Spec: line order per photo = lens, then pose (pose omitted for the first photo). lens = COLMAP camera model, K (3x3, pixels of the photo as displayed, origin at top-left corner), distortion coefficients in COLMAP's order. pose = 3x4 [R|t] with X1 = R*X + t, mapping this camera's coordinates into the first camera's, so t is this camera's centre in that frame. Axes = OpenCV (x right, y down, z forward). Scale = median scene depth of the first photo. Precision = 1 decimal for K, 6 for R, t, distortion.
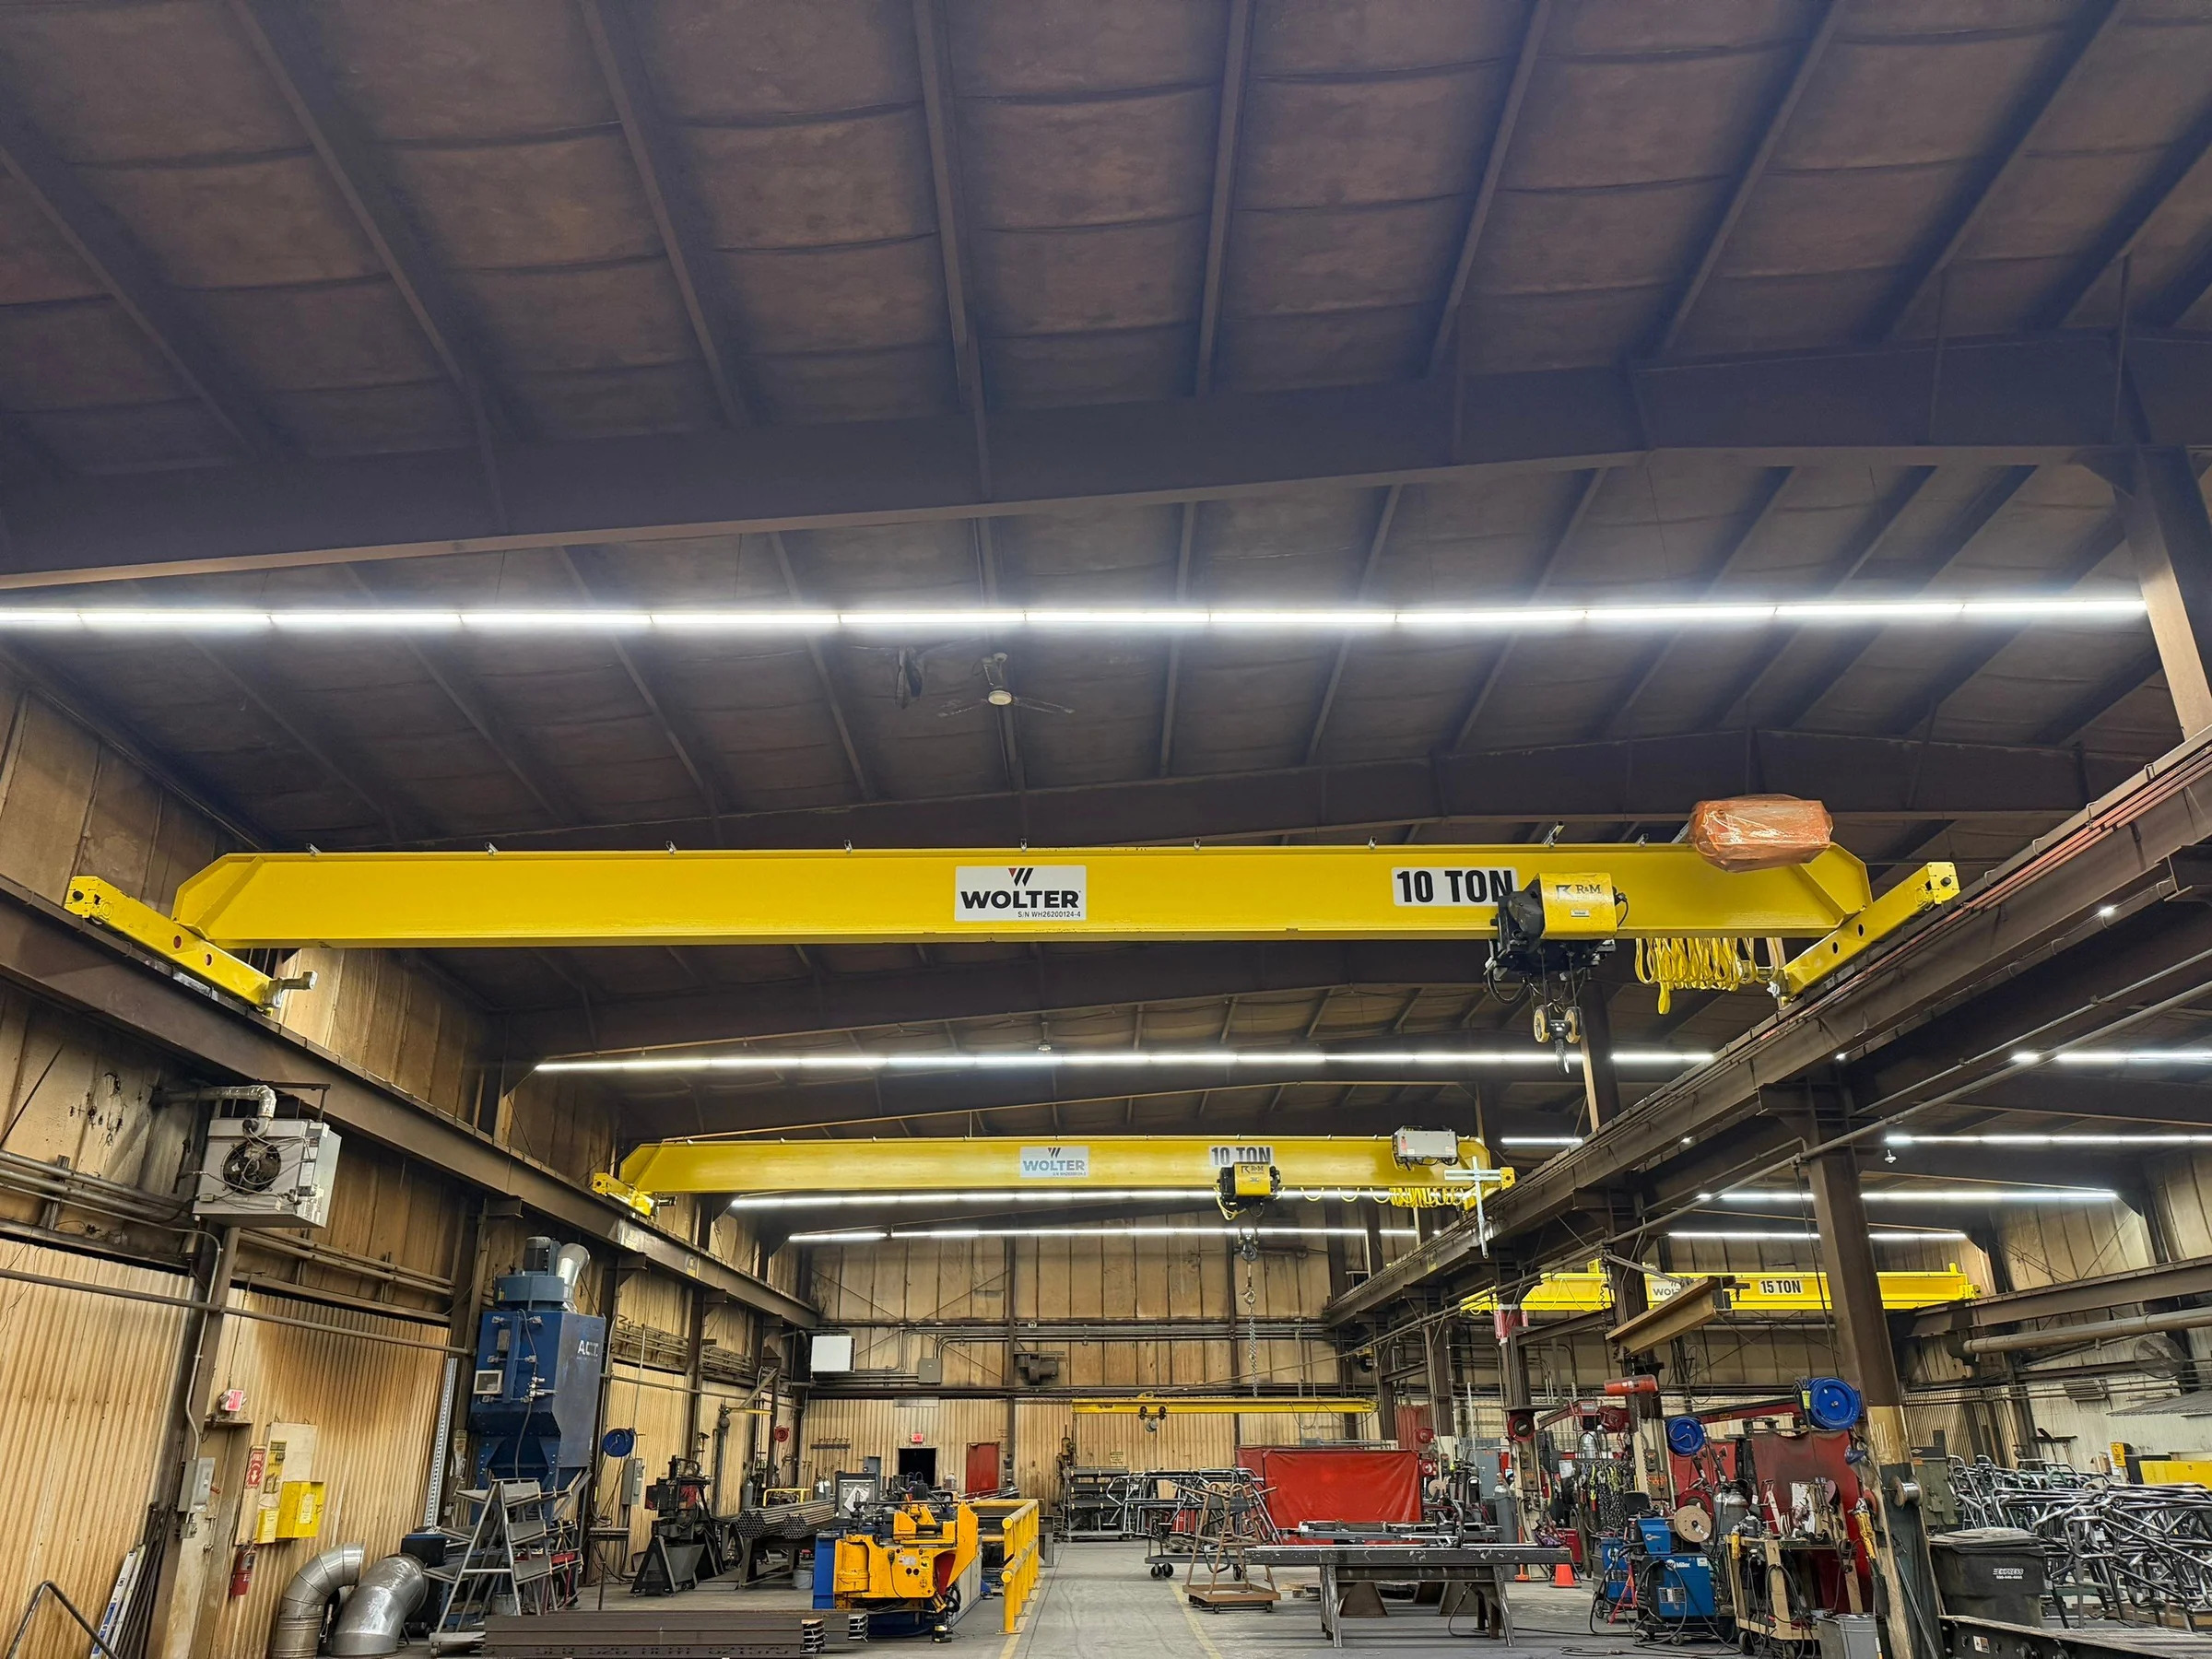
lens RADIAL K [[1548.9, 0, 1106.0], [0, 1548.9, 829.5], [0, 0, 1]] dist [0.063114, -0.093226]
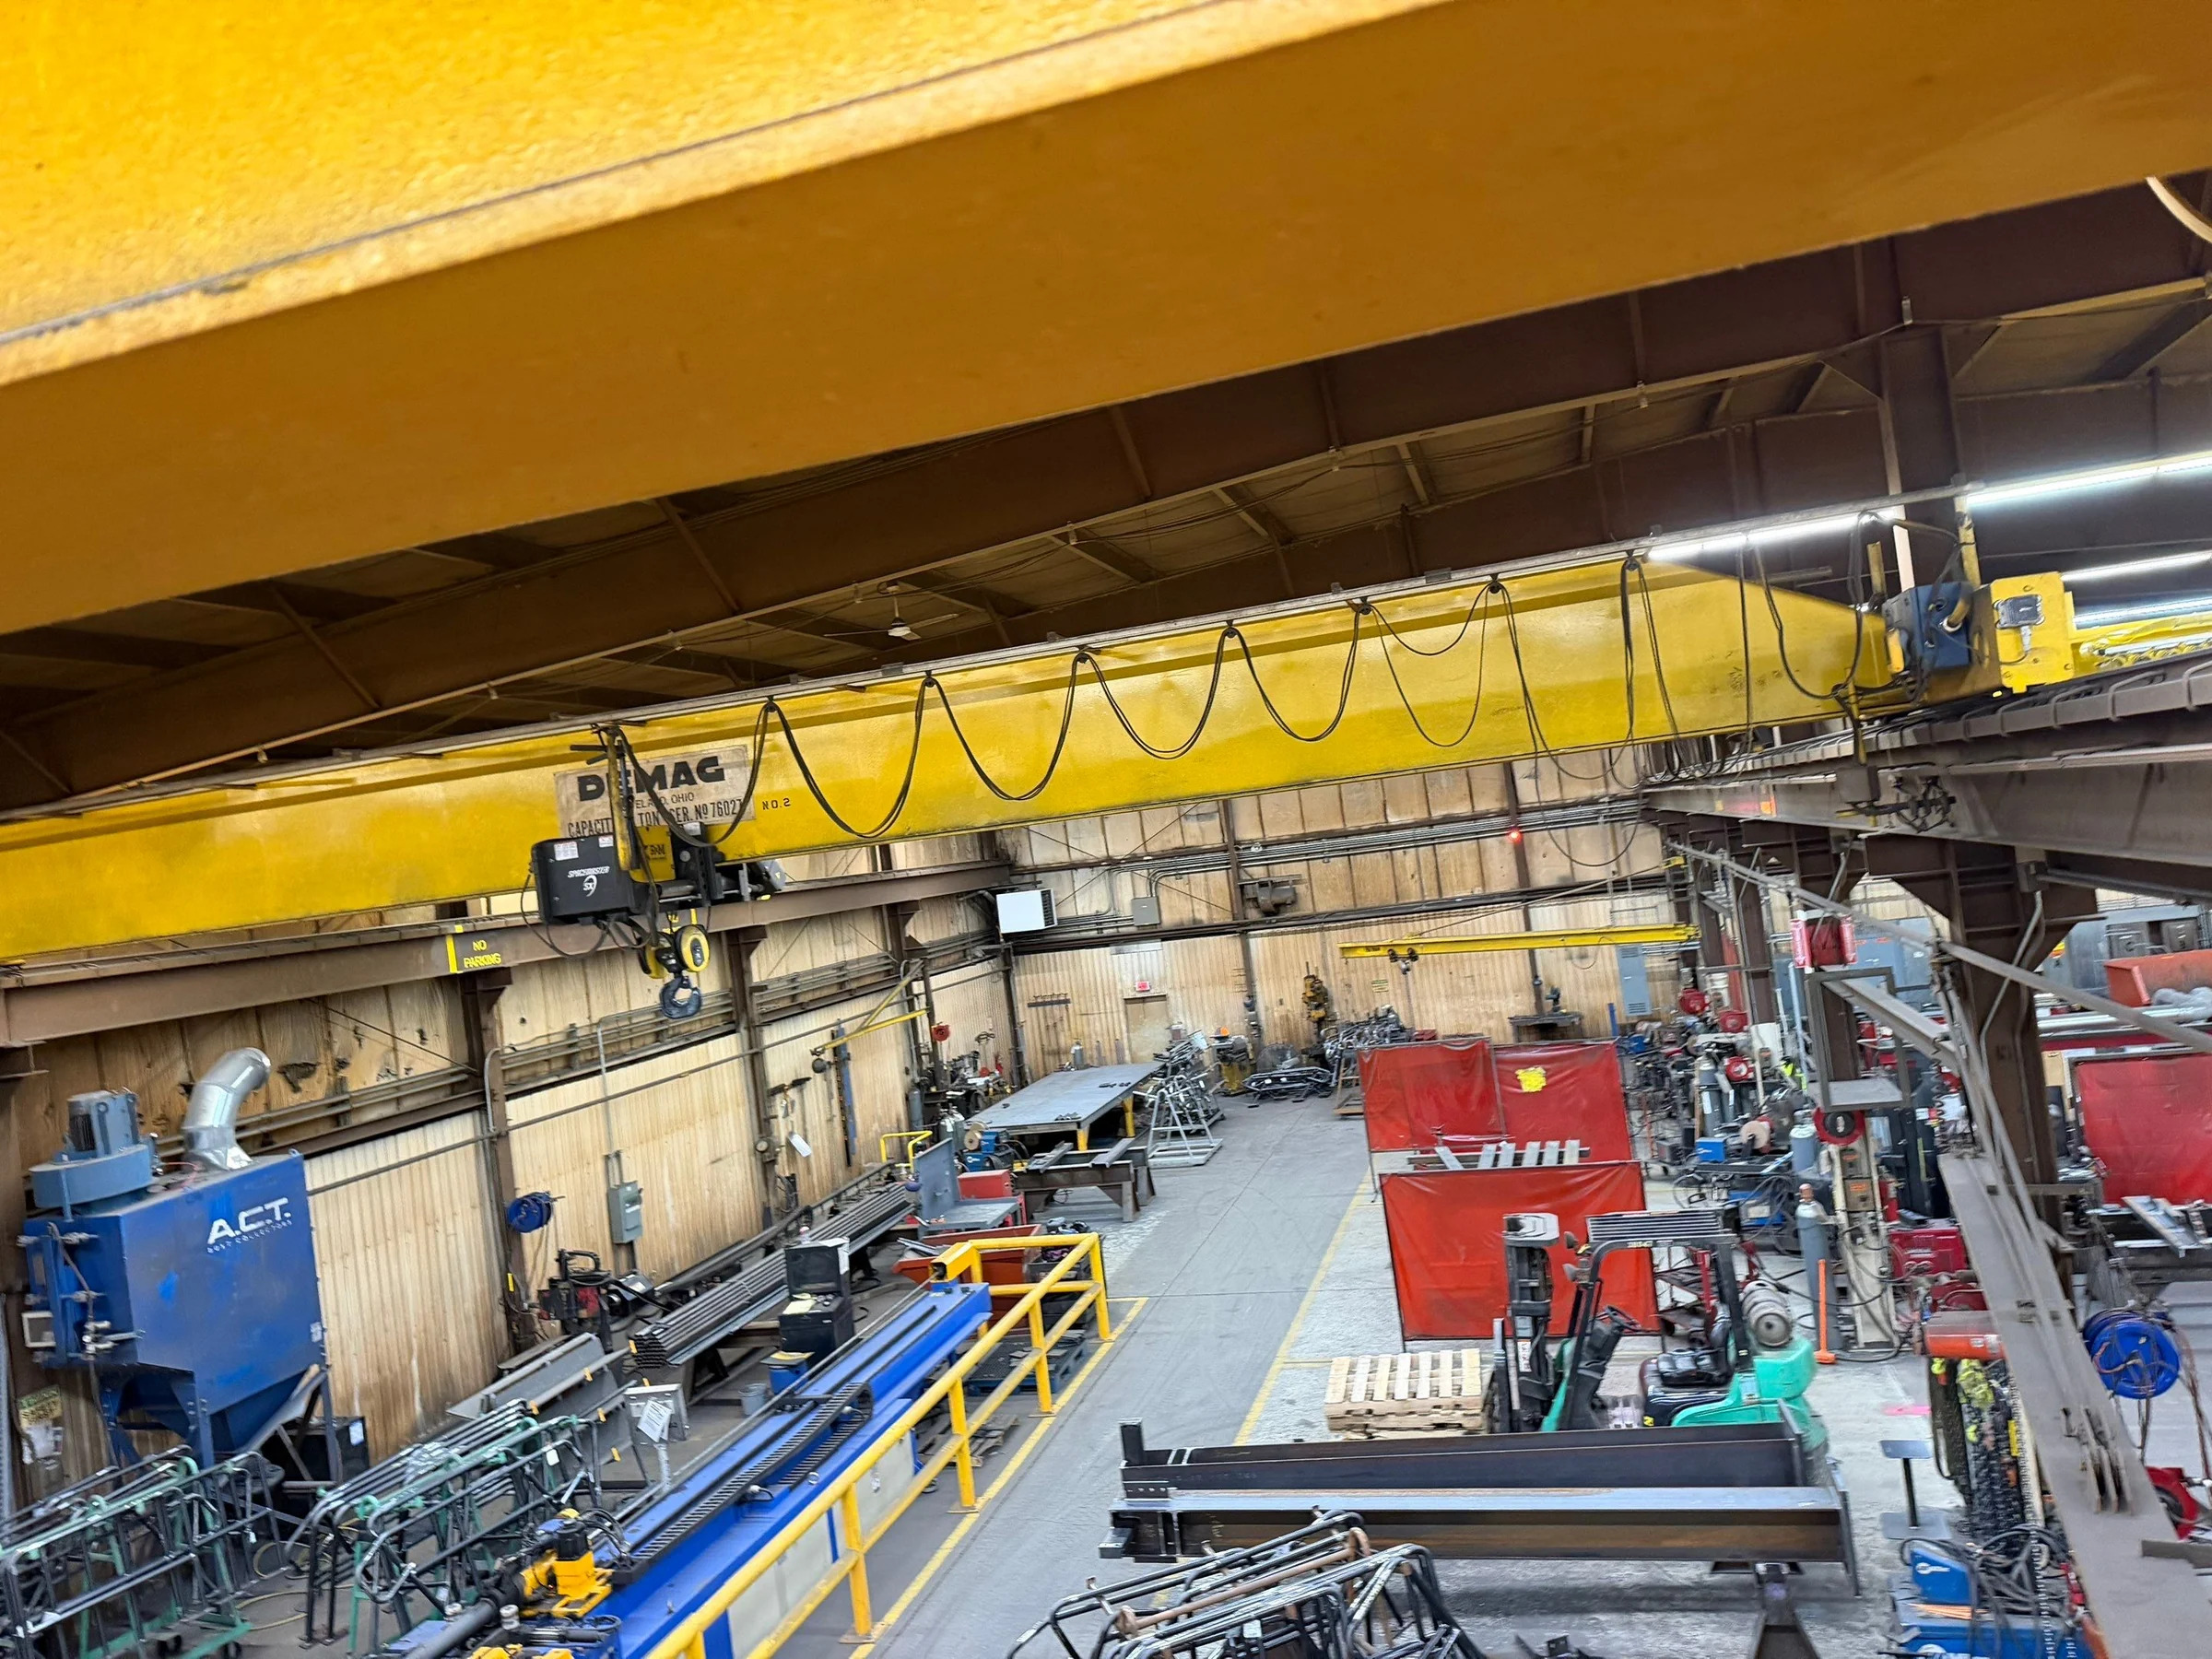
lens RADIAL K [[1548.9, 0, 1106.0], [0, 1548.9, 829.5], [0, 0, 1]] dist [0.063114, -0.093226]
pose [[0.954215, -0.113613, -0.276704, 0.101852], [0.209331, 0.914426, 0.346419, 0.013039], [0.213668, -0.388481, 0.896342, 0.262096]]
